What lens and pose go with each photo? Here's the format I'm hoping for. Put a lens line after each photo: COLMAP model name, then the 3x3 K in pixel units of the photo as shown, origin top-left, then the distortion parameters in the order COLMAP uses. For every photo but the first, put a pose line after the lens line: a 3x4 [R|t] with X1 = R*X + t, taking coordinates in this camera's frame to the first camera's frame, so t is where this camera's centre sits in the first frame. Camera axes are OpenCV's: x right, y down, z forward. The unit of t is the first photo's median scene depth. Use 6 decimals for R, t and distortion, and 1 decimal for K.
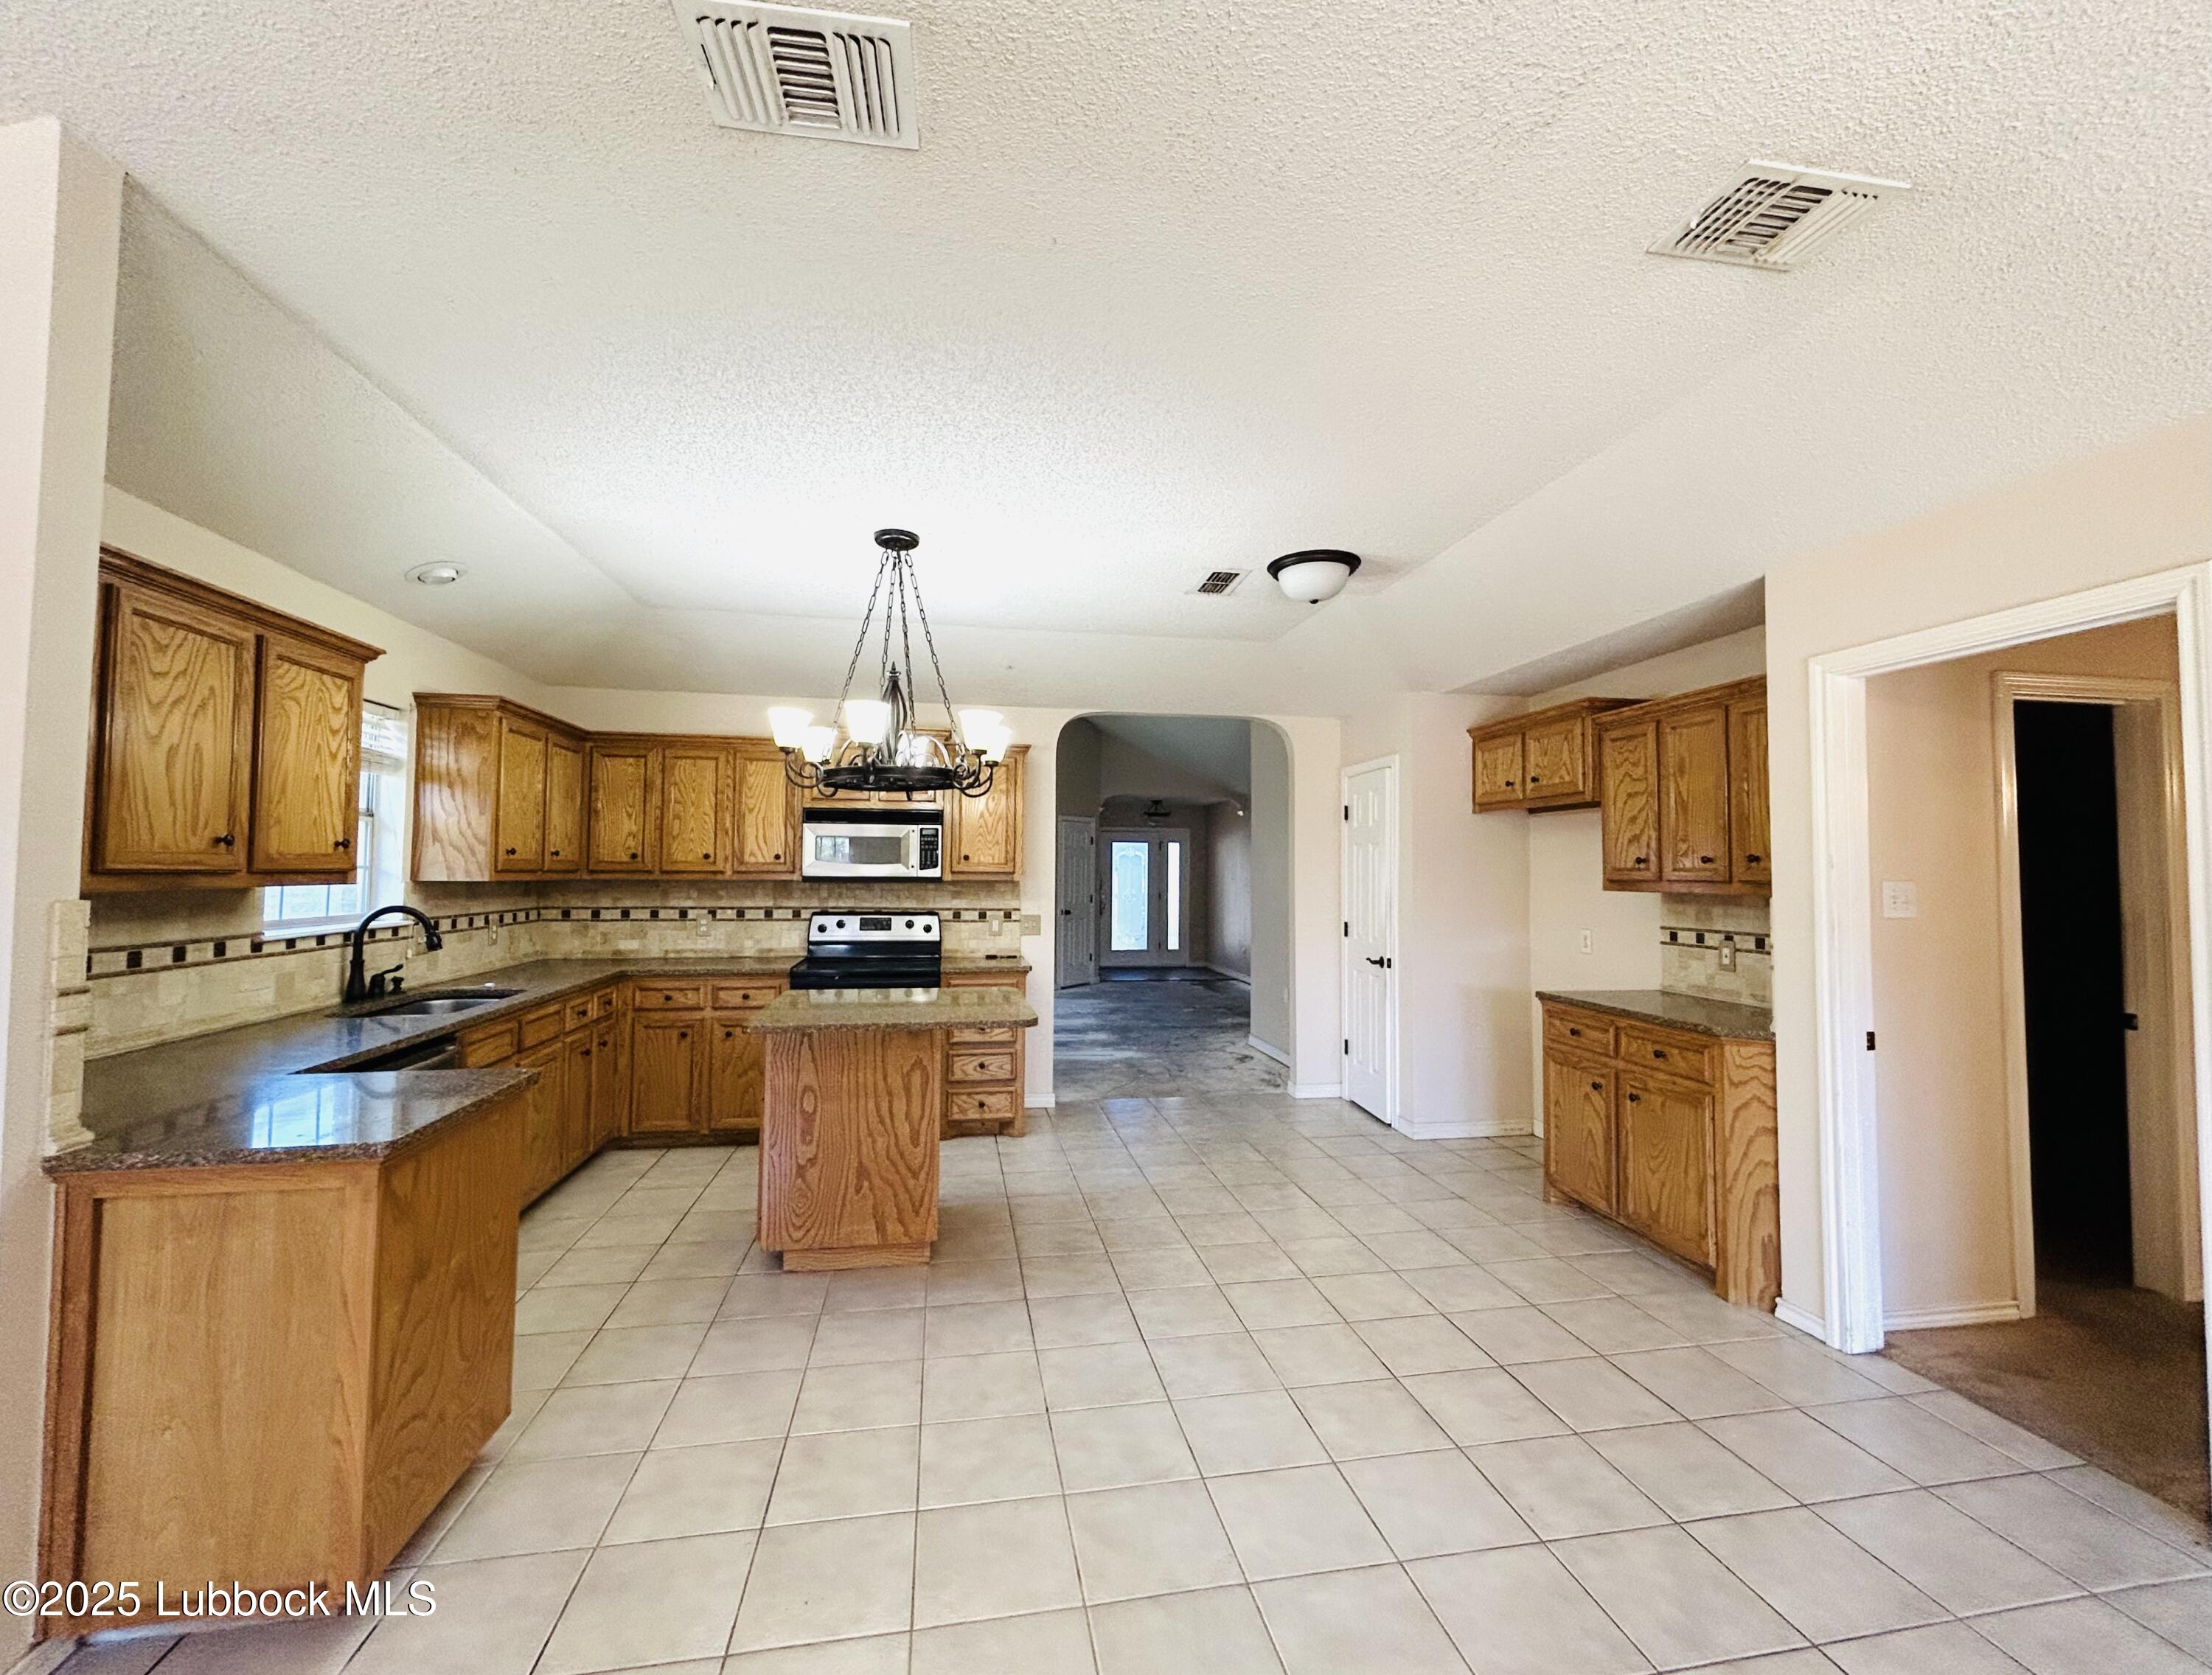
lens RADIAL K [[931.5, 0, 1116.9], [0, 931.5, 830.5], [0, 0, 1]] dist [-0.000630, 0.000154]
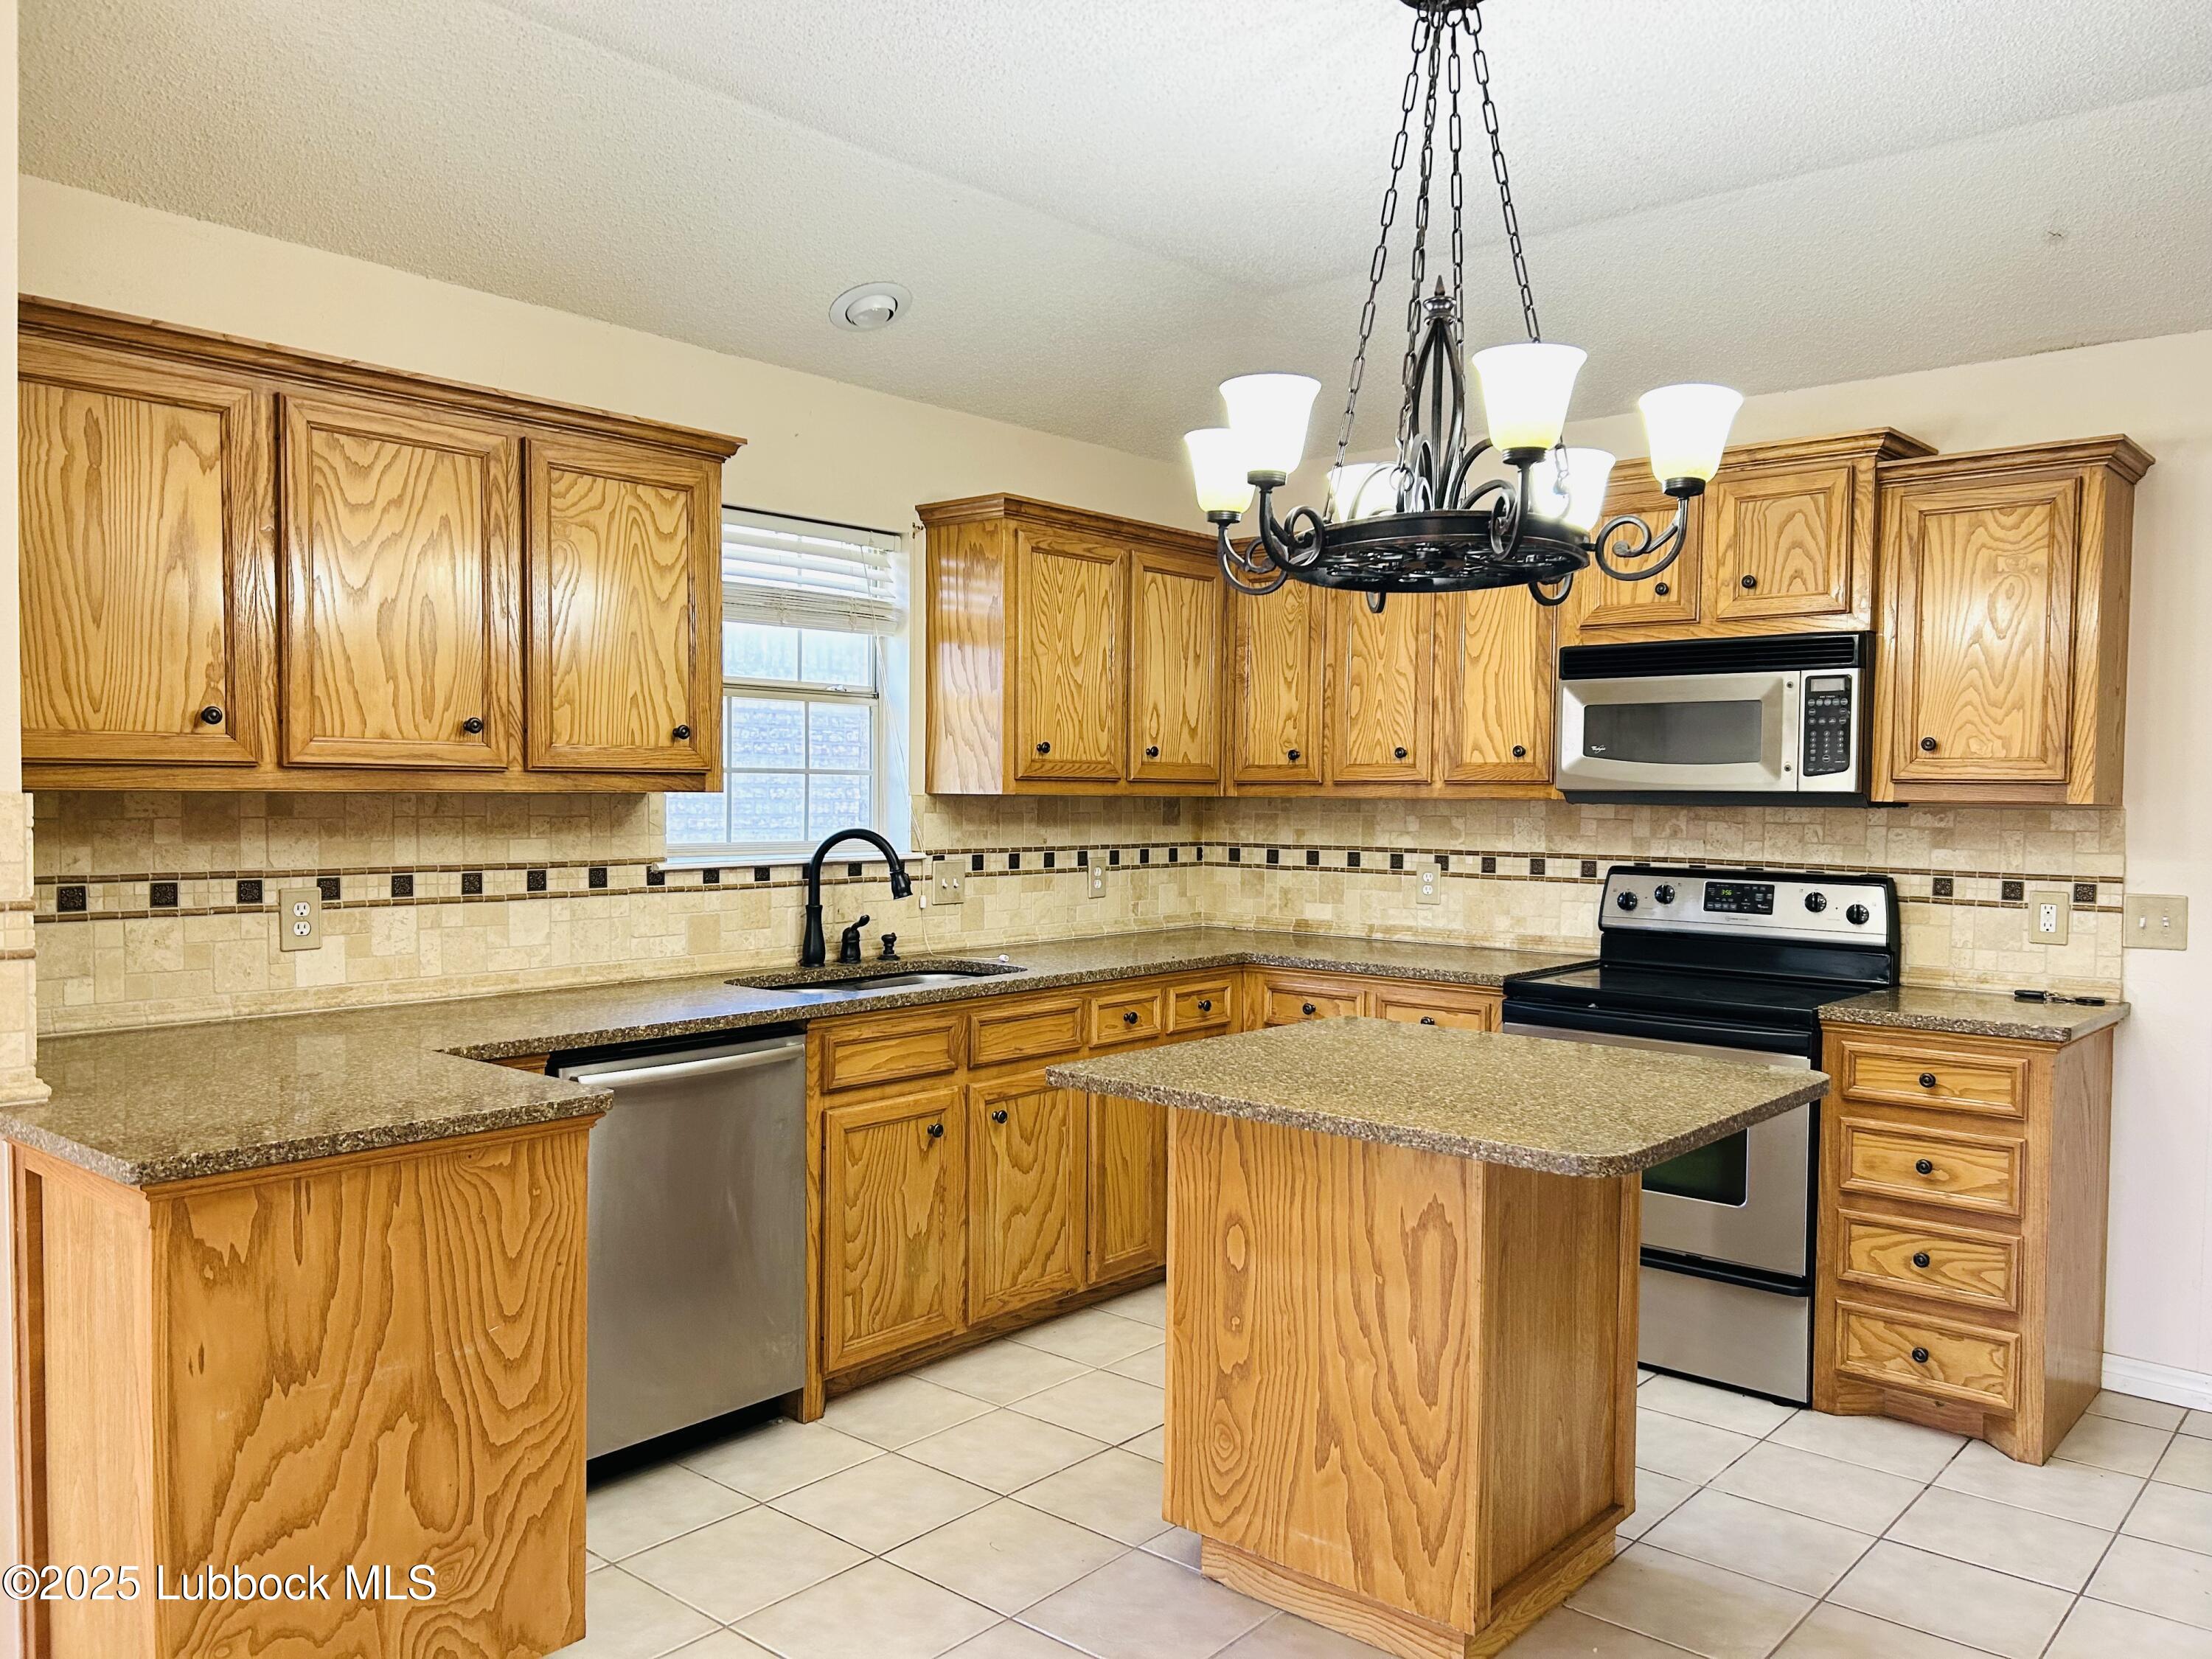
lens RADIAL K [[1659.1, 0, 1103.1], [0, 1659.1, 853.7], [0, 0, 1]] dist [0.027268, -0.002846]
pose [[0.623195, 0.028910, -0.781532, 0.254537], [0.029480, 0.997738, 0.060414, 0.030379], [0.781511, -0.060689, 0.620933, 0.373727]]
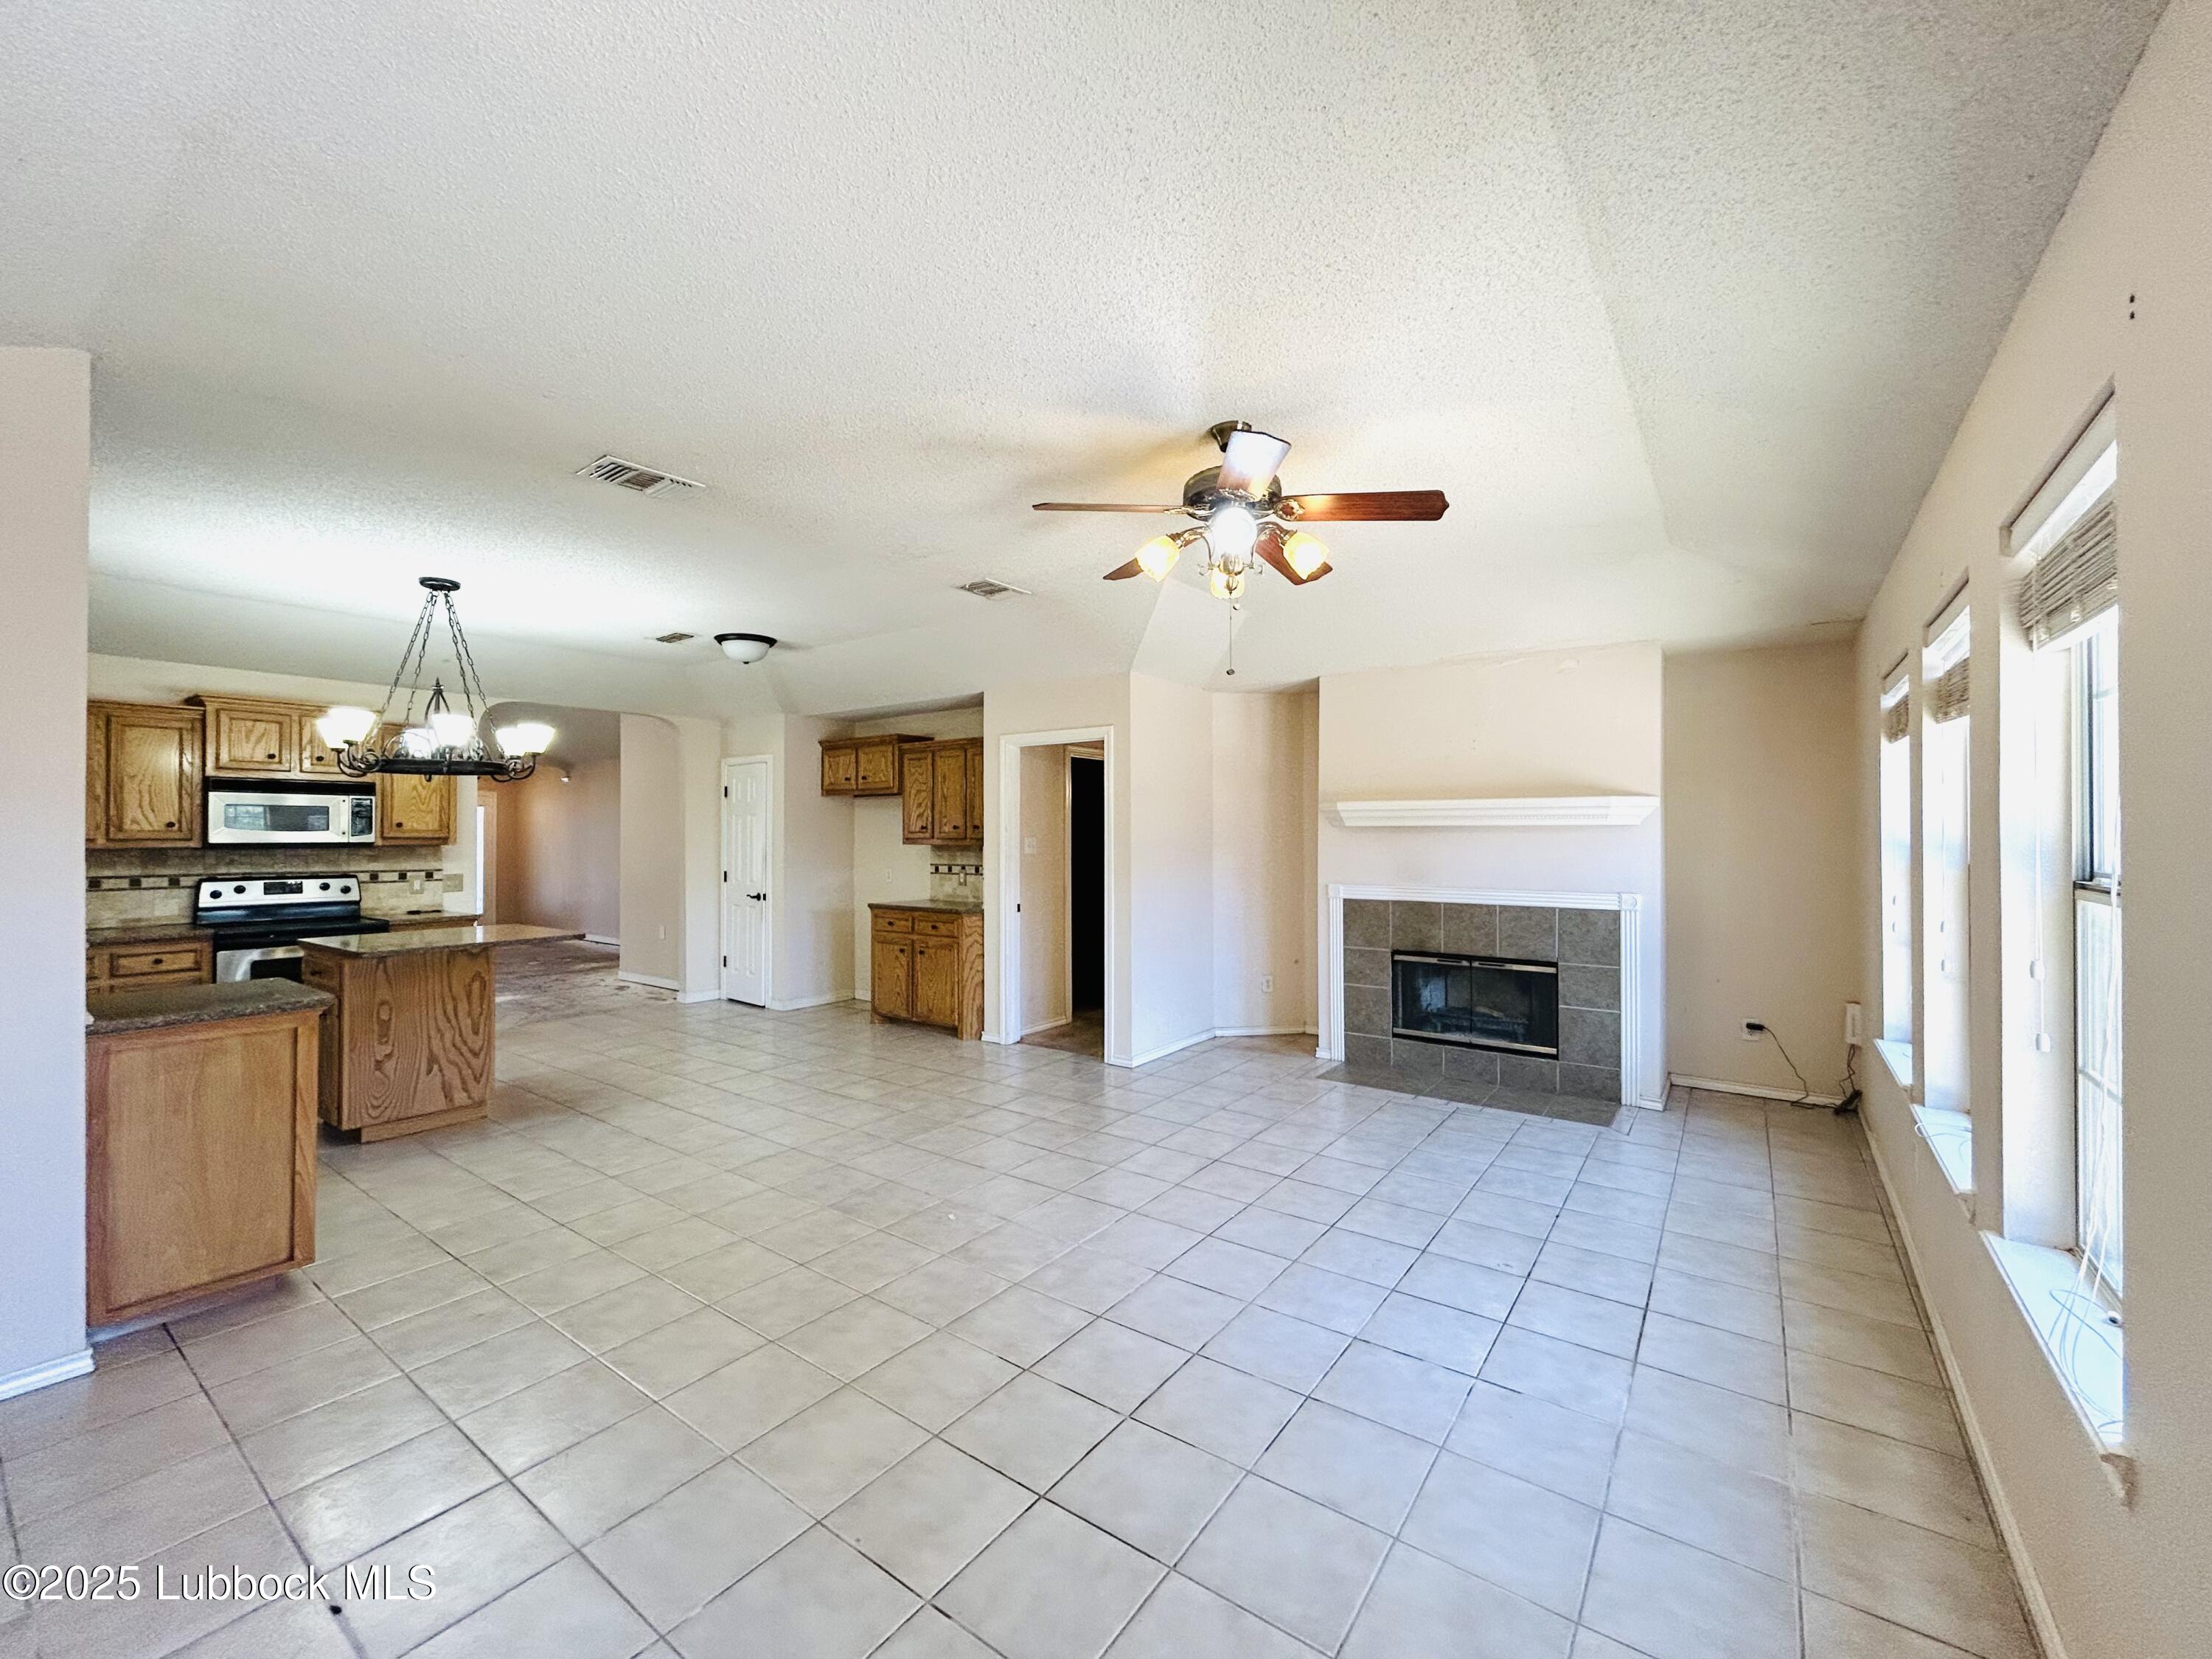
lens RADIAL K [[899.5, 0, 1106.3], [0, 899.5, 826.5], [0, 0, 1]] dist [-0.002320, 0.005130]
pose [[0.723905, -0.001546, 0.689898, -0.412275], [-0.024121, 0.999329, 0.027549, -0.028554], [-0.689478, -0.036584, 0.723382, -0.545785]]
